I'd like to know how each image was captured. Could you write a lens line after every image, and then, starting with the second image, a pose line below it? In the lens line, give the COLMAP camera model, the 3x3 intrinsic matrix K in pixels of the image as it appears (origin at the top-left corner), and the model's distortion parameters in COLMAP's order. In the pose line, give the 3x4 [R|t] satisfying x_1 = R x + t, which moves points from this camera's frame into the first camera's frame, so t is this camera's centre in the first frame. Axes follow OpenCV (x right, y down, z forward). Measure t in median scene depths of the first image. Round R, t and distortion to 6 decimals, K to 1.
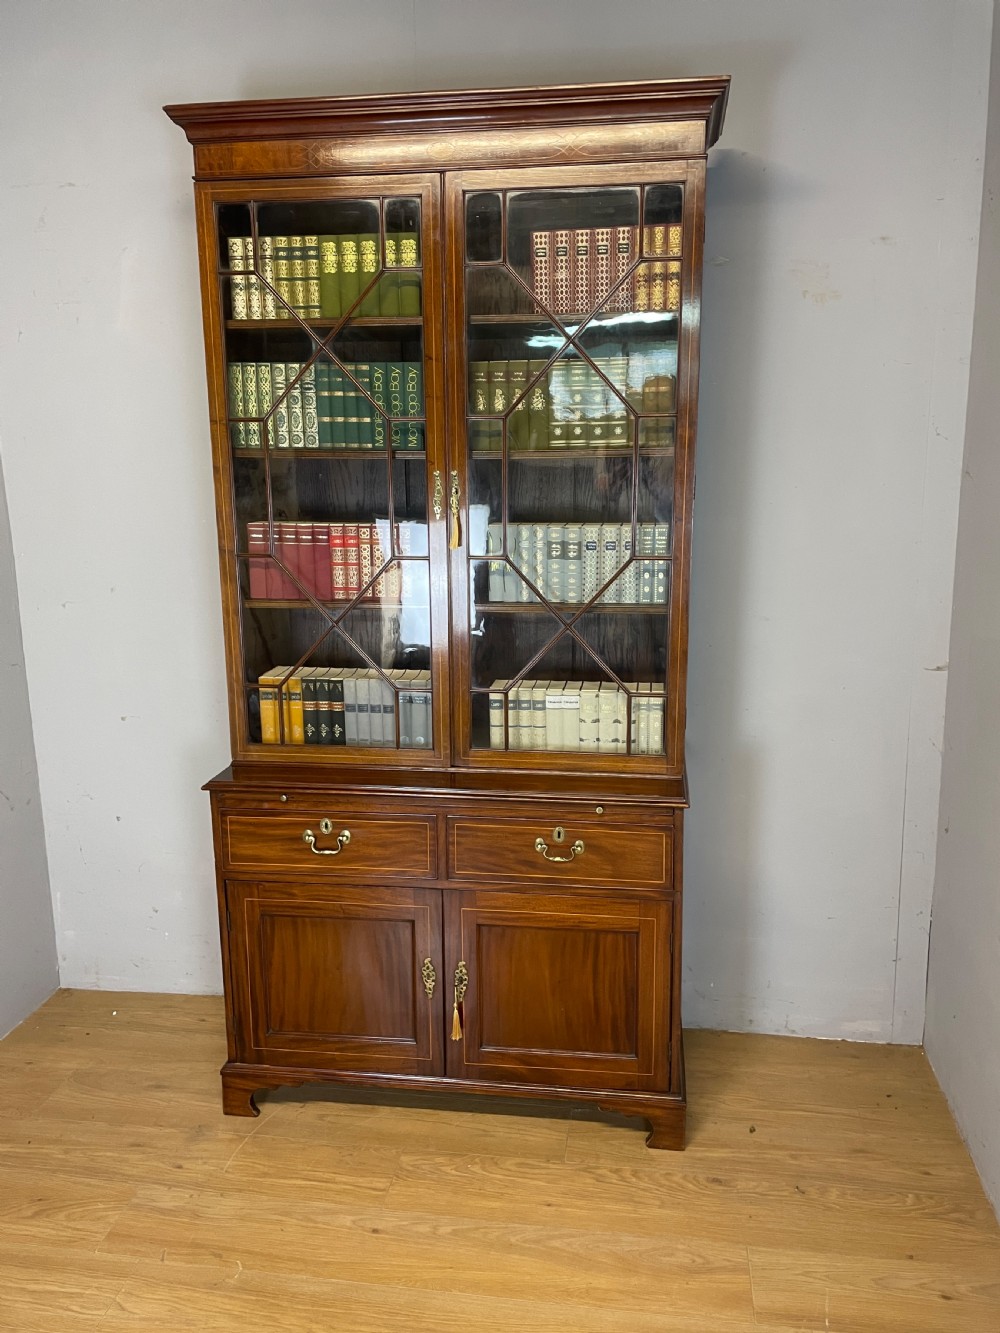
lens RADIAL K [[1008.5, 0, 515.8], [0, 1008.5, 653.3], [0, 0, 1]] dist [0.095024, -0.122072]
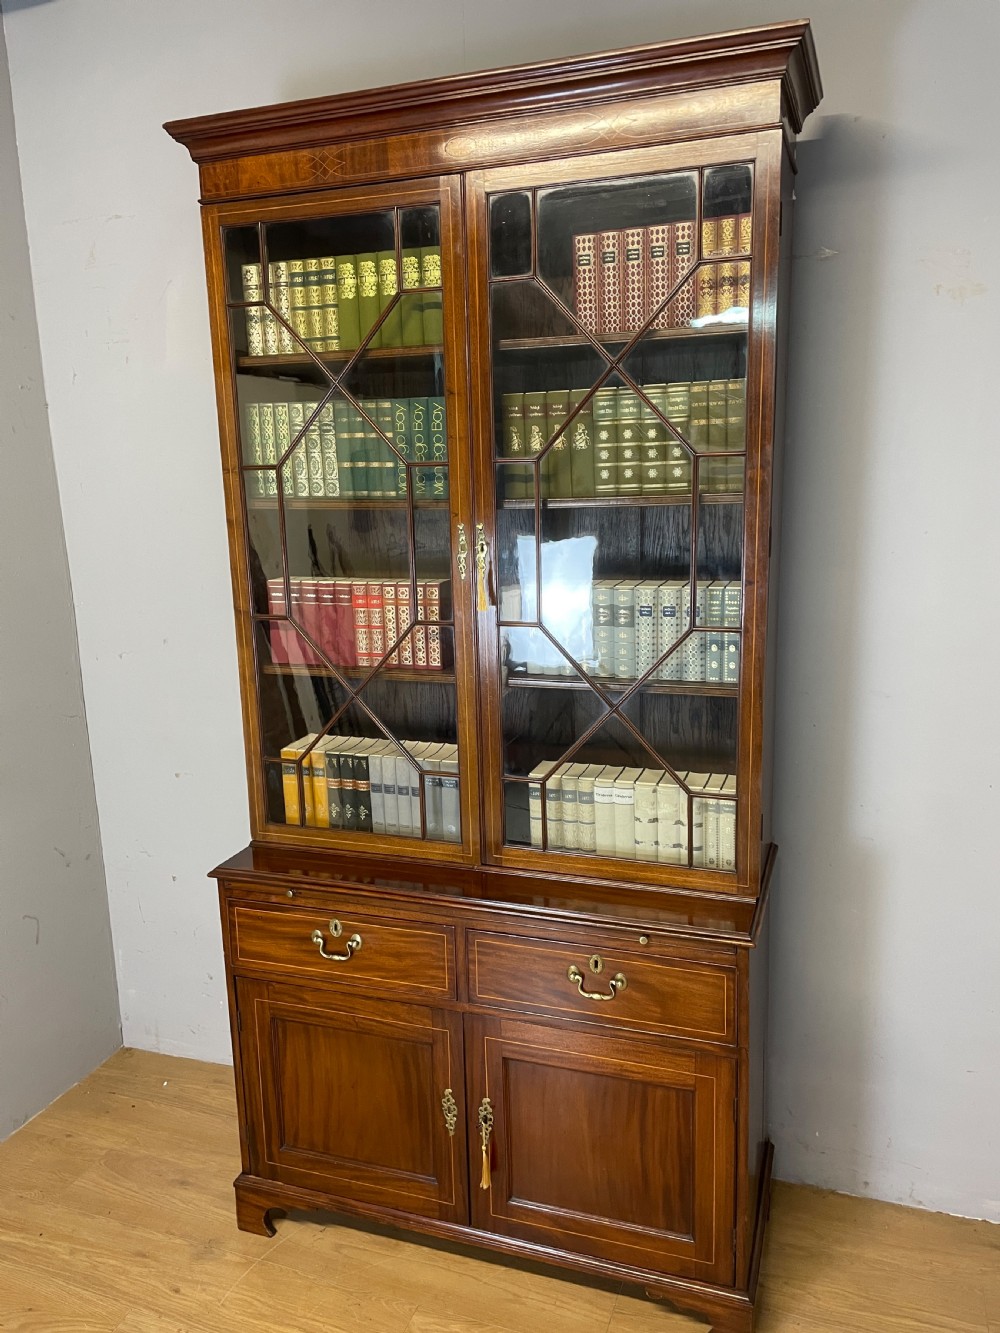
lens RADIAL K [[1008.5, 0, 497.5], [0, 1008.5, 655.0], [0, 0, 1]] dist [0.095024, -0.122072]
pose [[0.978176, 0.018524, -0.206951, 0.126344], [-0.018237, 0.999828, 0.003292, -0.070304], [0.206977, 0.000554, 0.978346, 0.167273]]
